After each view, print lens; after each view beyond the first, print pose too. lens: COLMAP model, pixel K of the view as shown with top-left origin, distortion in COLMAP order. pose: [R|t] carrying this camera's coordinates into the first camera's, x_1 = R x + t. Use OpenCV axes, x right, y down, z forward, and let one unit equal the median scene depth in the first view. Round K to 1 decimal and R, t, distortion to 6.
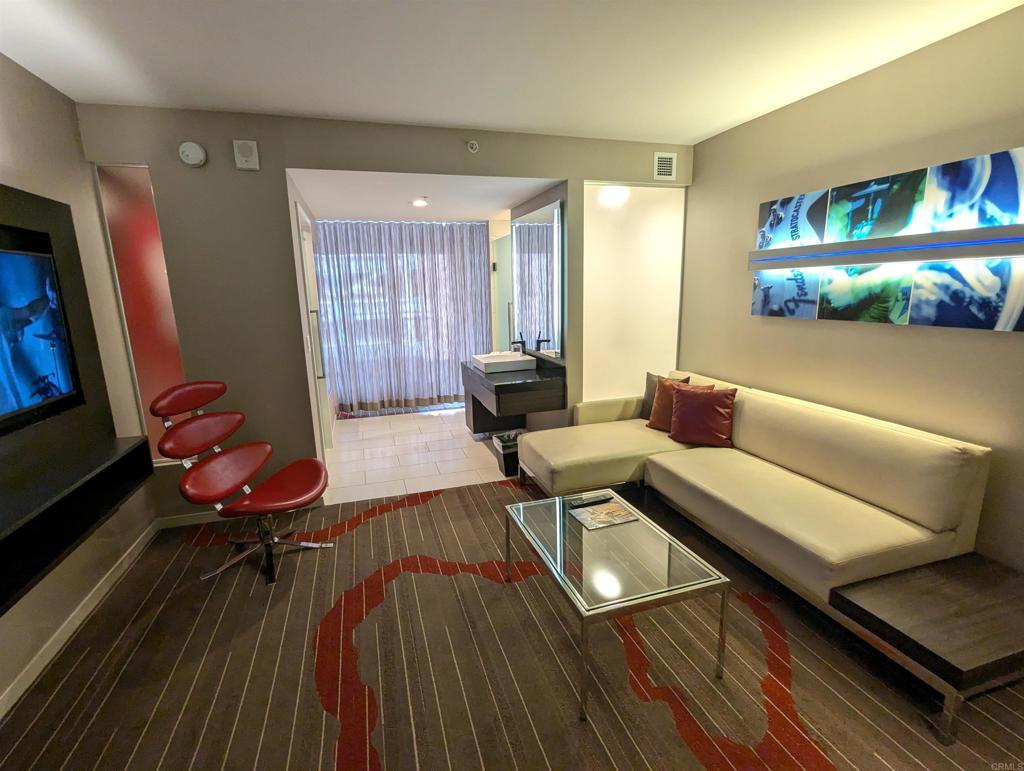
lens RADIAL K [[484.8, 0, 507.6], [0, 484.8, 389.9], [0, 0, 1]] dist [0.003792, -0.003251]
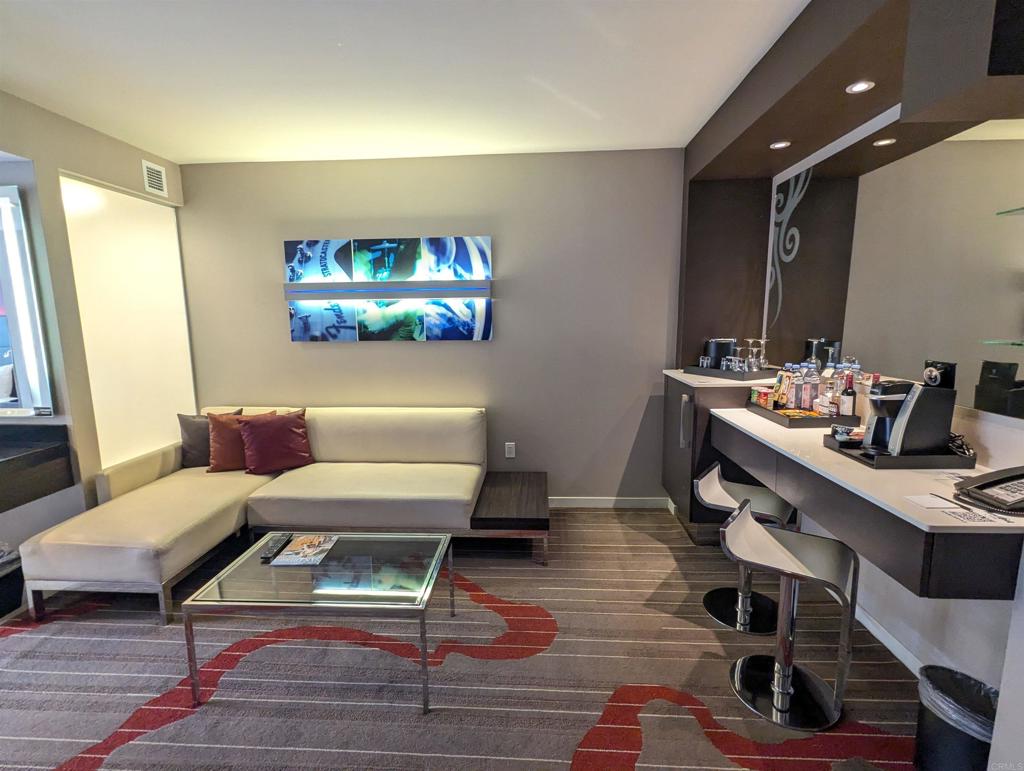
lens RADIAL K [[484.8, 0, 508.6], [0, 484.8, 390.5], [0, 0, 1]] dist [0.003792, -0.003251]
pose [[0.352206, -0.122888, 0.927820, -0.411971], [0.196727, 0.978916, 0.054977, -0.014002], [-0.915013, 0.163164, 0.368955, 0.209101]]
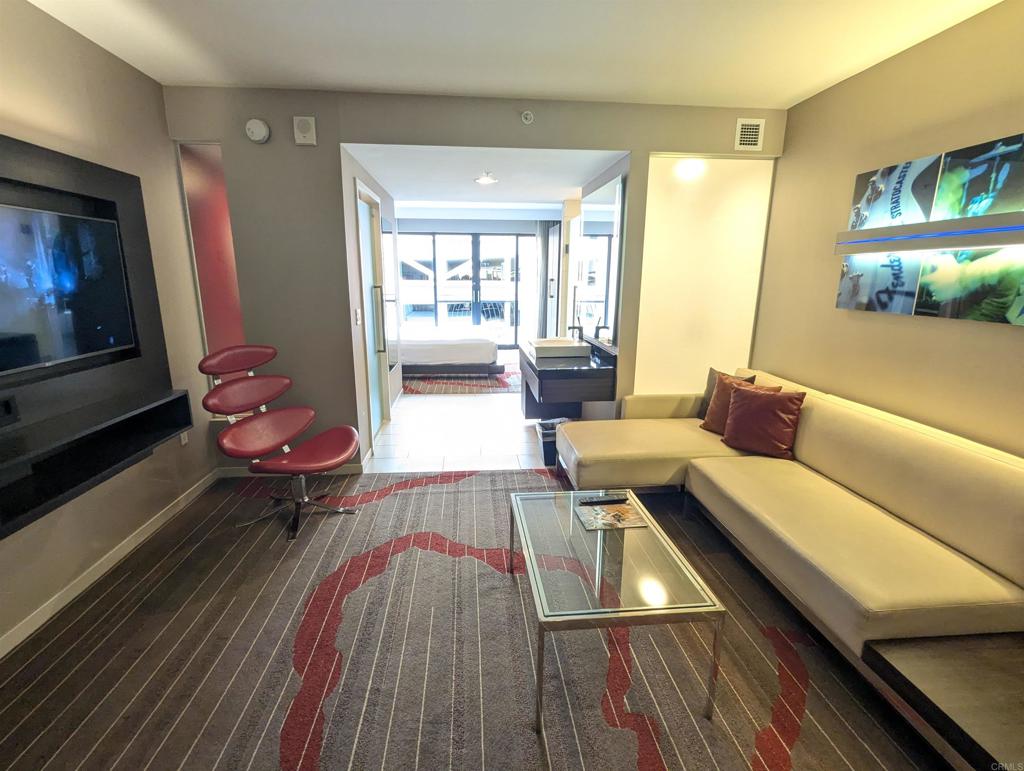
lens RADIAL K [[484.8, 0, 507.5], [0, 484.8, 389.3], [0, 0, 1]] dist [0.003792, -0.003251]
pose [[0.977049, 0.078857, -0.197881, 0.142925], [-0.073930, 0.996744, 0.032175, 0.003582], [0.199774, -0.016807, 0.979698, 0.058746]]
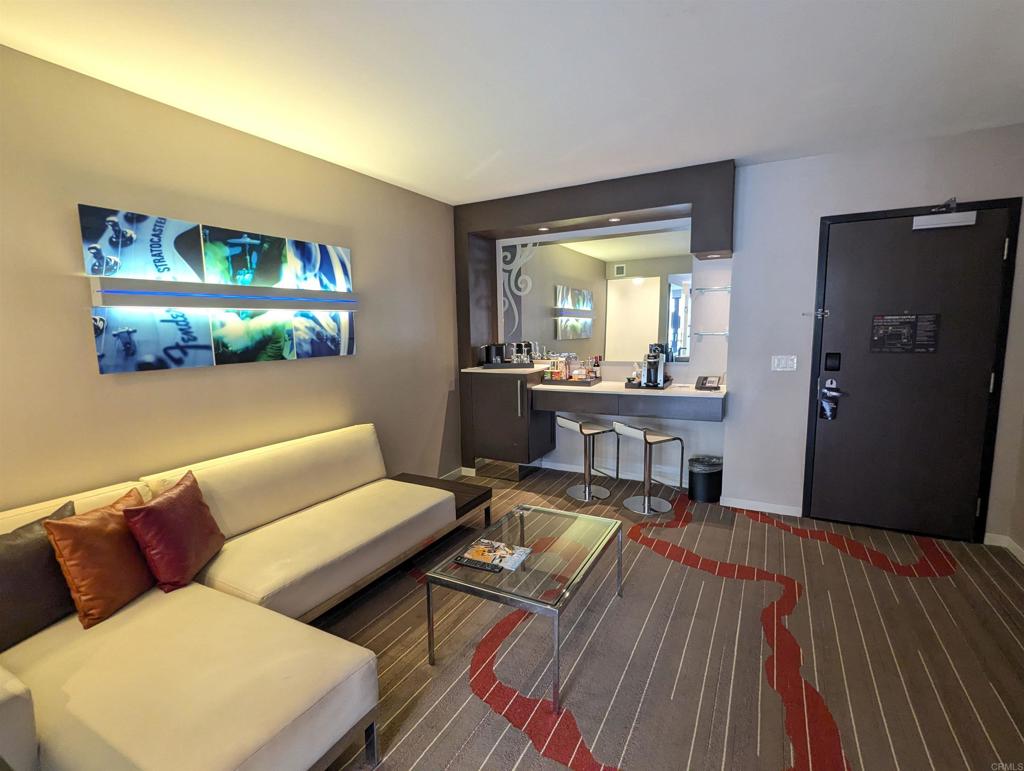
lens RADIAL K [[484.8, 0, 507.2], [0, 484.8, 390.6], [0, 0, 1]] dist [0.003792, -0.003251]
pose [[-0.700617, -0.056809, 0.711272, -0.396676], [0.183582, 0.948917, 0.256621, -0.238599], [-0.689516, 0.310370, -0.654398, 1.258496]]
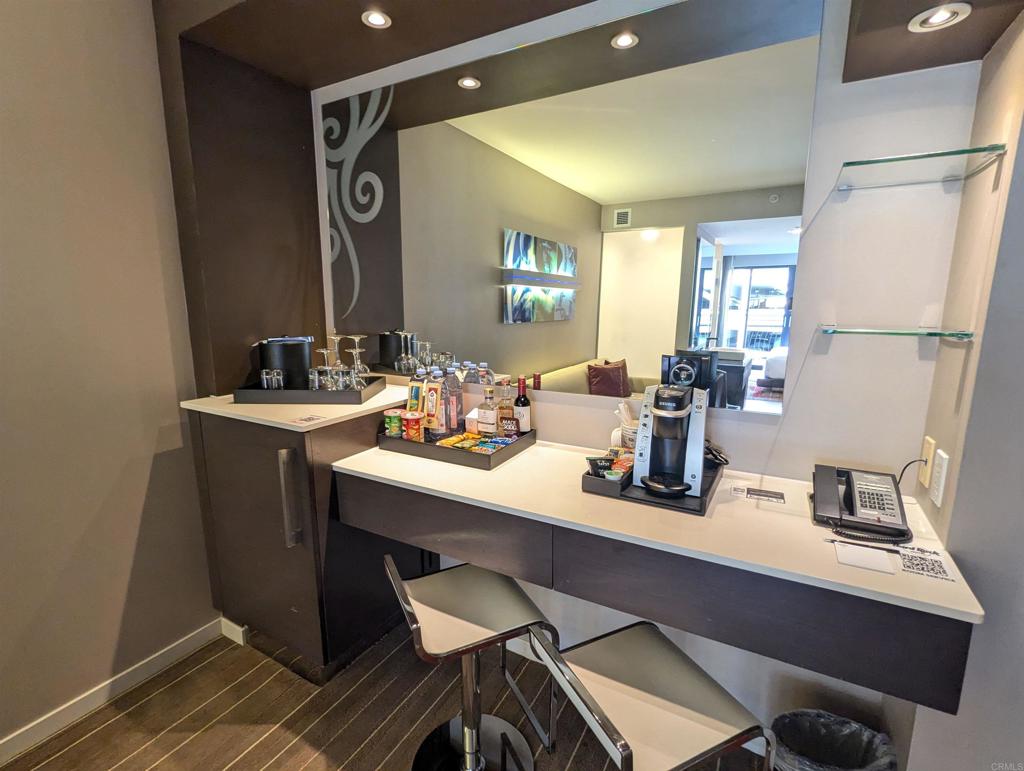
lens RADIAL K [[484.8, 0, 506.7], [0, 484.8, 388.5], [0, 0, 1]] dist [0.003792, -0.003251]
pose [[-0.682253, -0.106660, 0.723294, 0.106416], [0.166200, 0.940774, 0.295501, -0.054649], [-0.711975, 0.321818, -0.624119, 0.380506]]
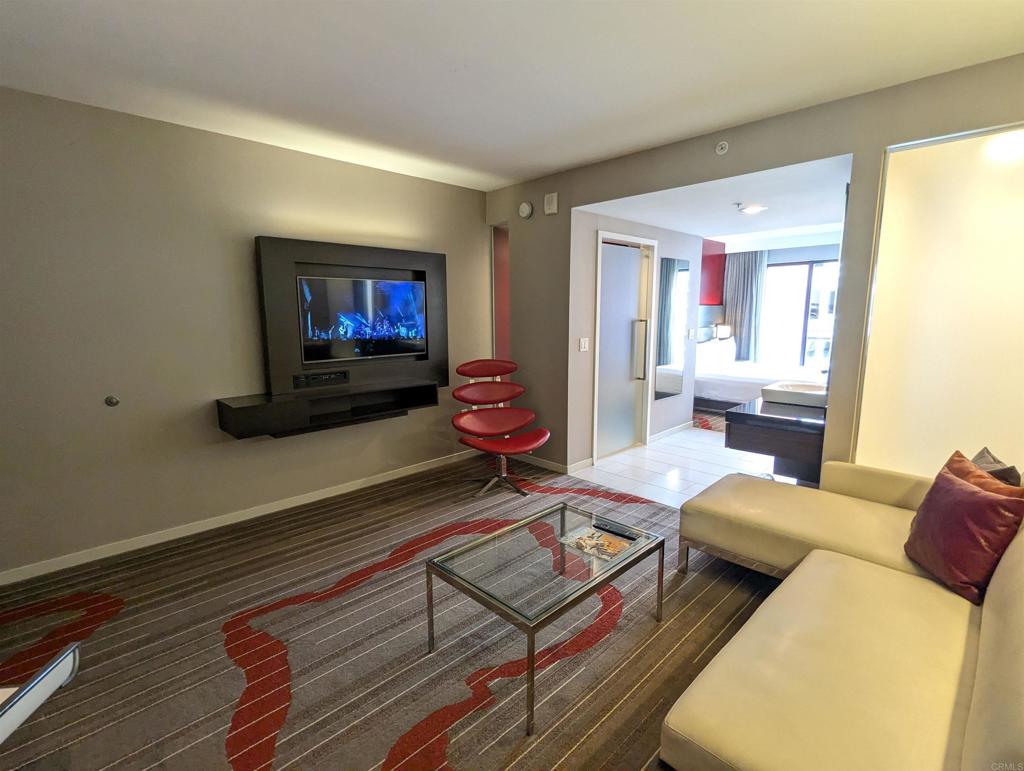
lens RADIAL K [[484.8, 0, 508.2], [0, 484.8, 388.8], [0, 0, 1]] dist [0.003792, -0.003251]
pose [[0.454205, 0.166142, -0.875268, 0.739604], [-0.190373, 0.977865, 0.086826, -0.066166], [0.870319, 0.127190, 0.475780, 0.312347]]
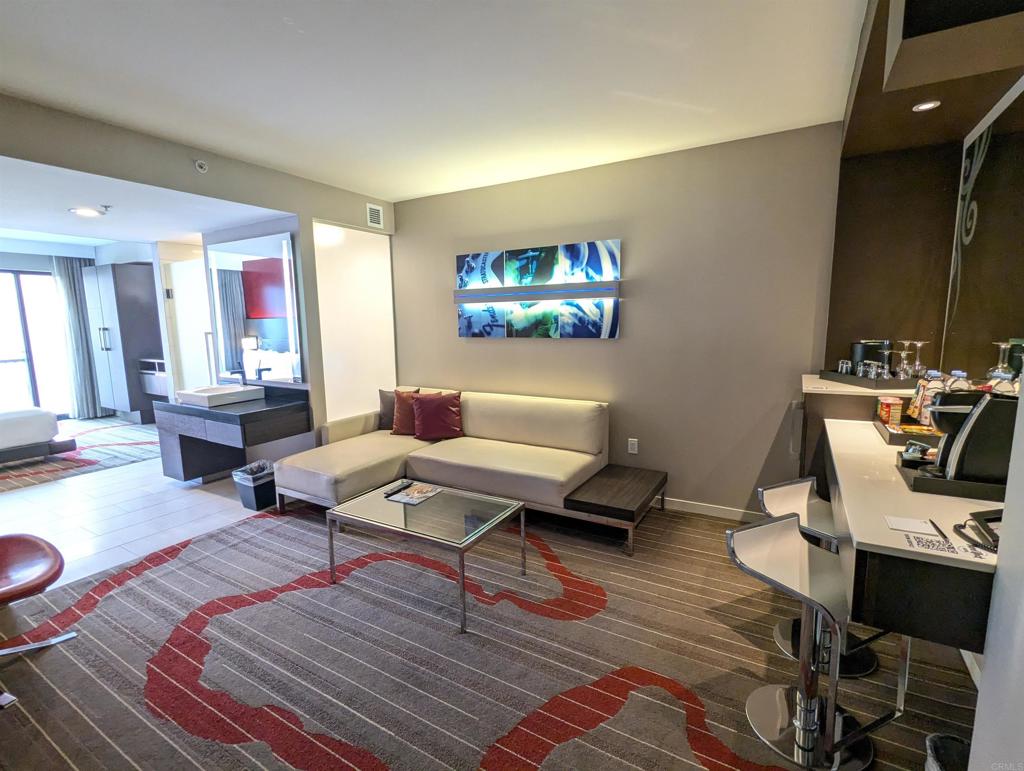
lens RADIAL K [[484.8, 0, 507.9], [0, 484.8, 390.1], [0, 0, 1]] dist [0.003792, -0.003251]
pose [[0.741206, -0.082640, 0.666172, -0.352128], [0.135680, 0.990354, -0.028106, 0.053797], [-0.657423, 0.111218, 0.745269, -0.075260]]
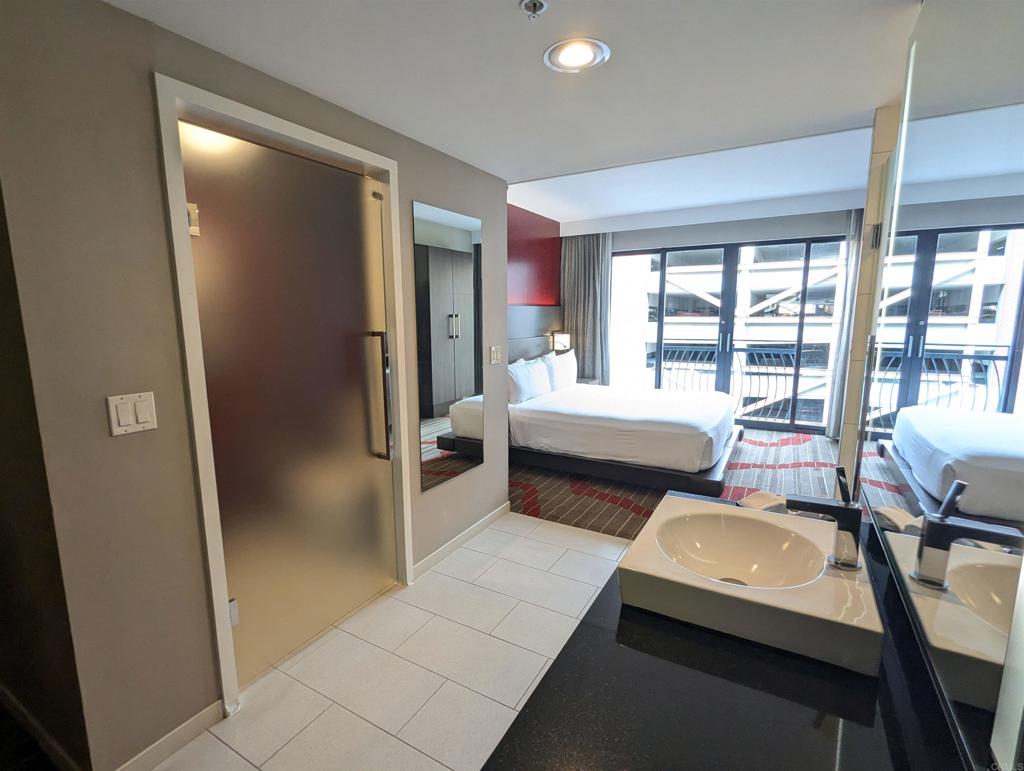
lens RADIAL K [[484.8, 0, 508.6], [0, 484.8, 391.6], [0, 0, 1]] dist [0.003792, -0.003251]
pose [[0.678863, 0.138889, -0.721009, 0.136190], [-0.161859, 0.986099, 0.037557, -0.219488], [0.716203, 0.091206, 0.691907, 1.145332]]
